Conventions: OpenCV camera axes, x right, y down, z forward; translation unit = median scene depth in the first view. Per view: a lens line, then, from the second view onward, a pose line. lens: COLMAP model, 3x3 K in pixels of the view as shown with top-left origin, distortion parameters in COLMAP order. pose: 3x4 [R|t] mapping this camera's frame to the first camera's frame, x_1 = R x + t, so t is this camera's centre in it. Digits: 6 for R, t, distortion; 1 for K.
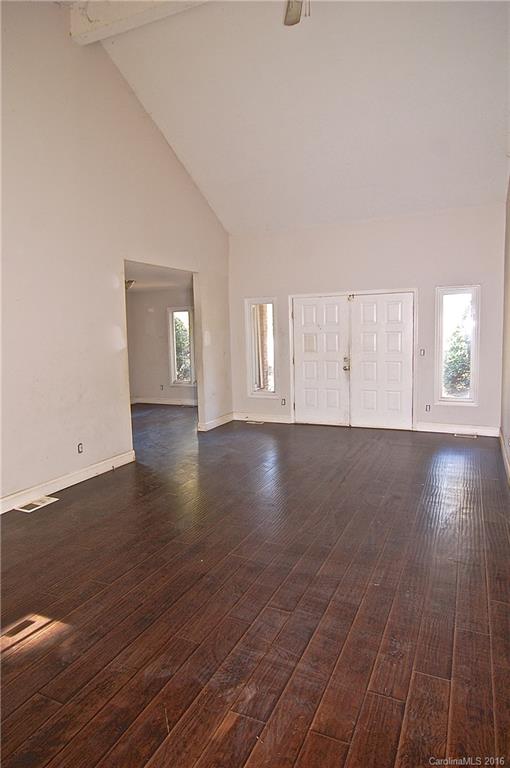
lens RADIAL K [[488.2, 0, 255.0], [0, 488.2, 384.0], [0, 0, 1]] dist [-0.002423, -0.000373]
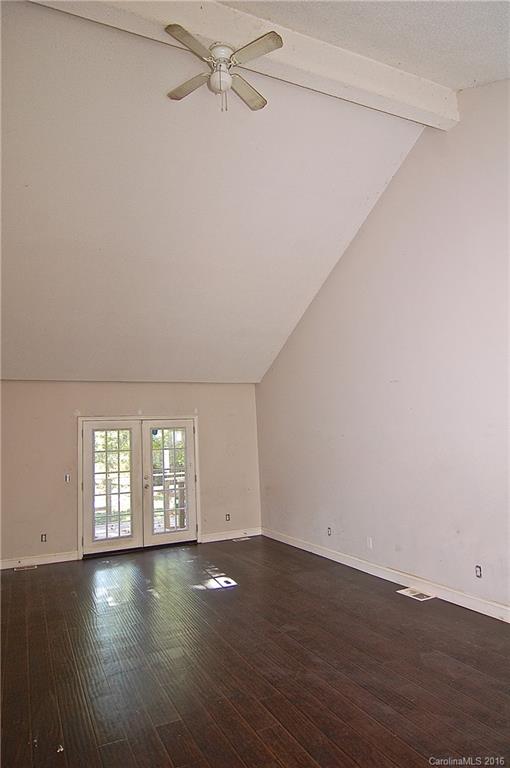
lens RADIAL K [[488.2, 0, 255.0], [0, 488.2, 384.0], [0, 0, 1]] dist [-0.002423, -0.000373]
pose [[-0.659297, -0.040687, -0.750781, 1.040465], [-0.028026, 0.999171, -0.029537, -0.301458], [0.751360, 0.001568, -0.659890, 2.380728]]
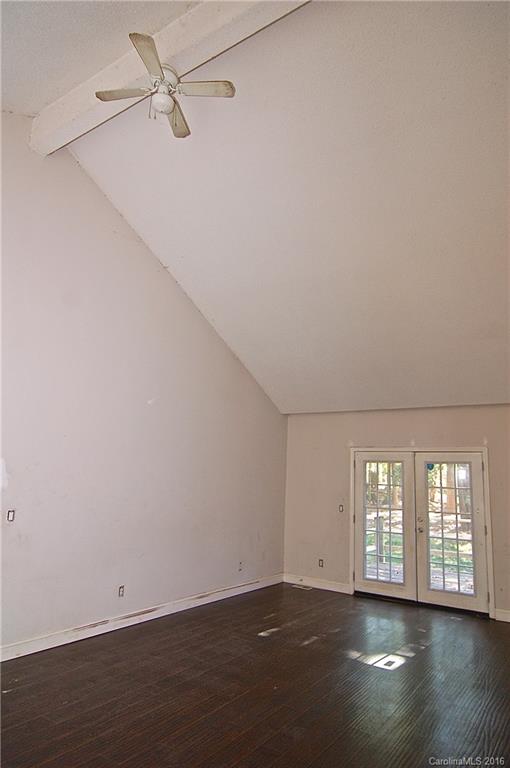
lens RADIAL K [[488.2, 0, 255.0], [0, 488.2, 384.0], [0, 0, 1]] dist [-0.002423, -0.000373]
pose [[-0.981124, 0.015986, 0.192716, -0.349235], [-0.001408, 0.995961, -0.089781, -0.277730], [-0.193373, -0.088358, -0.977139, 2.632319]]
